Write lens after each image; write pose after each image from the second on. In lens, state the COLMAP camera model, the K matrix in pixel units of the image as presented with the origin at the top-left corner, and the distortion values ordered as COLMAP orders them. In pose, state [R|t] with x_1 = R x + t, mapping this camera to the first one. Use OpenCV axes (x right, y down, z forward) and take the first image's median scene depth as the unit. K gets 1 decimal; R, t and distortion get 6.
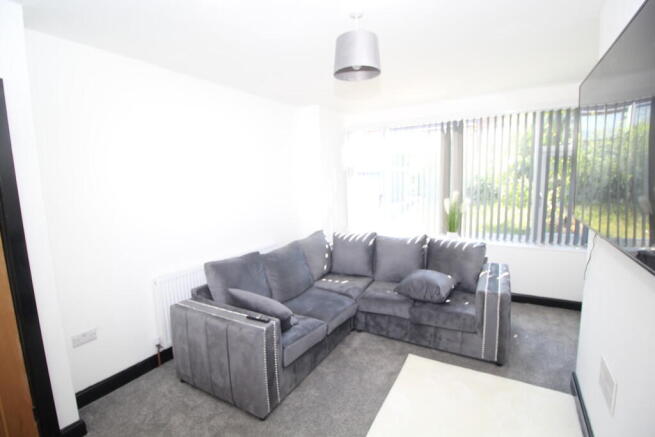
lens RADIAL K [[313.8, 0, 327.5], [0, 313.8, 218.5], [0, 0, 1]] dist [0.004214, -0.001305]
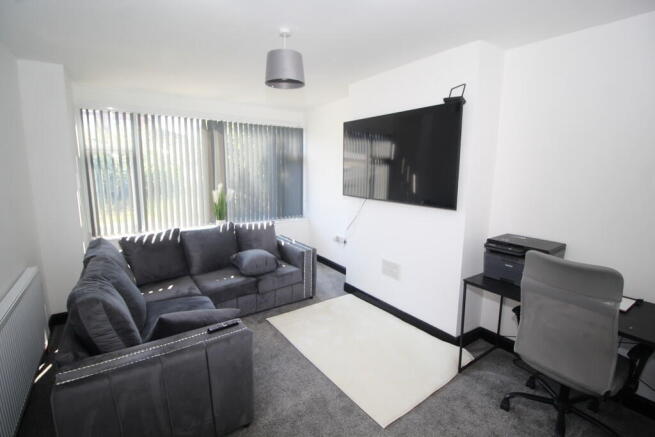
lens RADIAL K [[313.8, 0, 327.5], [0, 313.8, 218.5], [0, 0, 1]] dist [0.004214, -0.001305]
pose [[0.388388, -0.105170, 0.915475, -0.613538], [0.082742, 0.993433, 0.079023, -0.023000], [-0.917774, 0.045057, 0.394540, 0.250378]]
